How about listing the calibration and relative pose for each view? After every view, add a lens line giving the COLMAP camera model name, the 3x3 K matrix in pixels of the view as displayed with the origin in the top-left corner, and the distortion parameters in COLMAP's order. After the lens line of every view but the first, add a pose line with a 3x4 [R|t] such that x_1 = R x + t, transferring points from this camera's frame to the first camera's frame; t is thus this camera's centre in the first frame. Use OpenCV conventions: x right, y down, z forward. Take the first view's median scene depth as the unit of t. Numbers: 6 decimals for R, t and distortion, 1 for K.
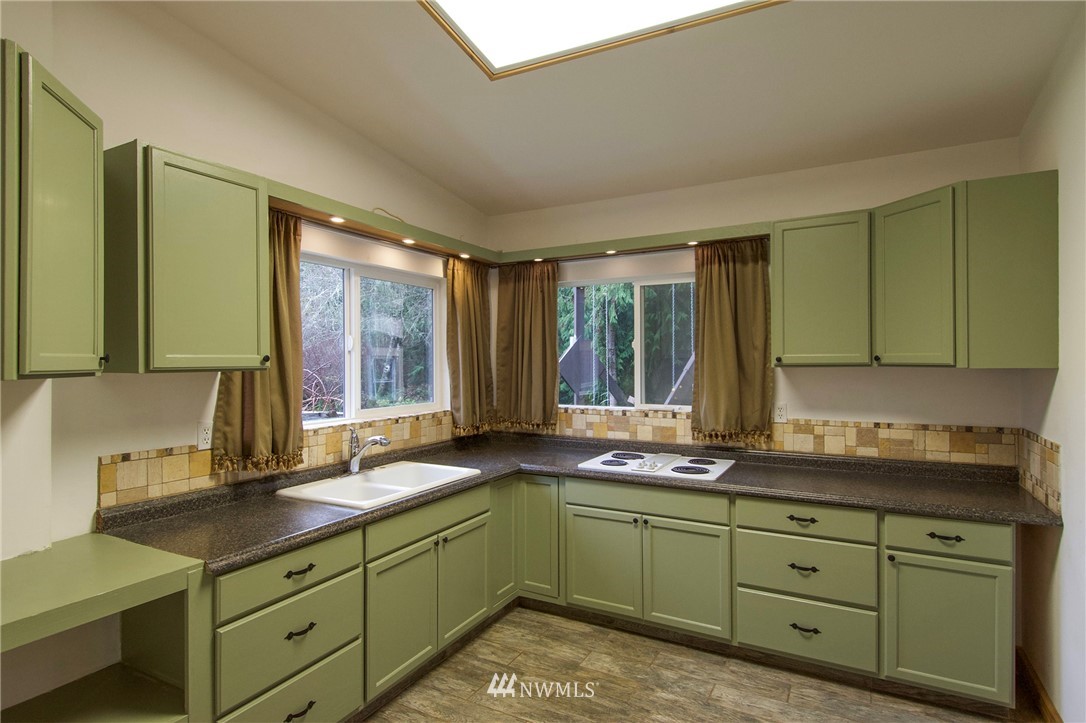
lens RADIAL K [[571.4, 0, 539.6], [0, 571.4, 359.3], [0, 0, 1]] dist [0.025057, -0.011824]
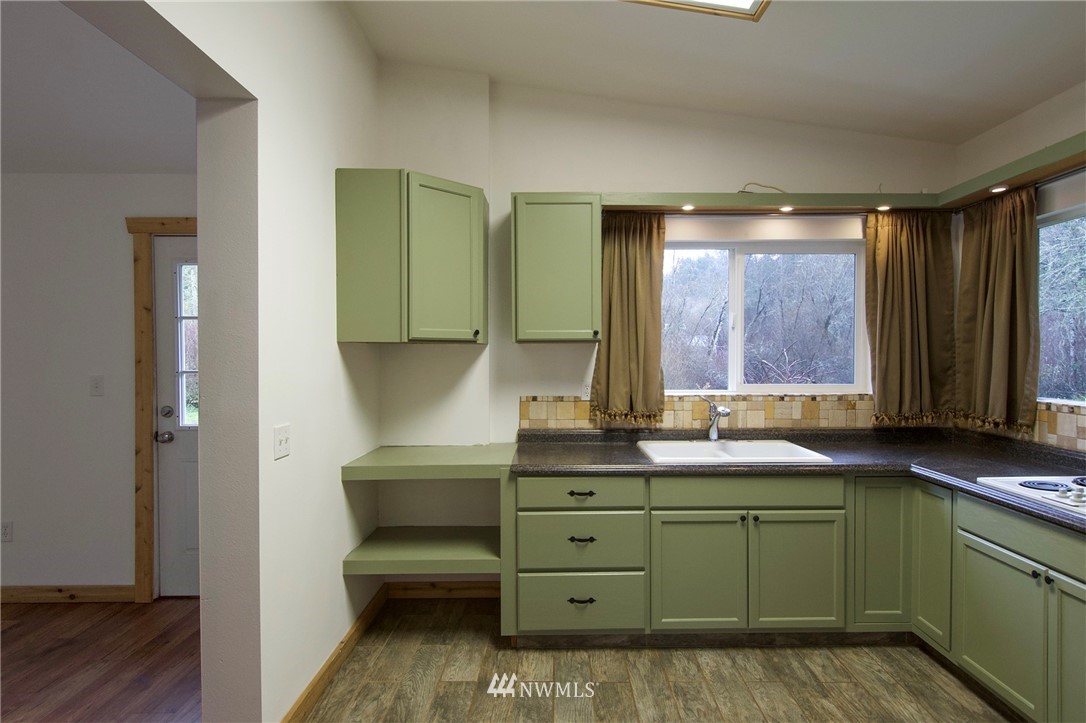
lens RADIAL K [[571.4, 0, 538.7], [0, 571.4, 363.8], [0, 0, 1]] dist [0.025057, -0.011824]
pose [[0.487160, 0.022477, -0.873023, 0.435648], [0.001451, 0.999647, 0.026547, 0.025460], [0.873311, -0.014199, 0.486955, 0.188847]]
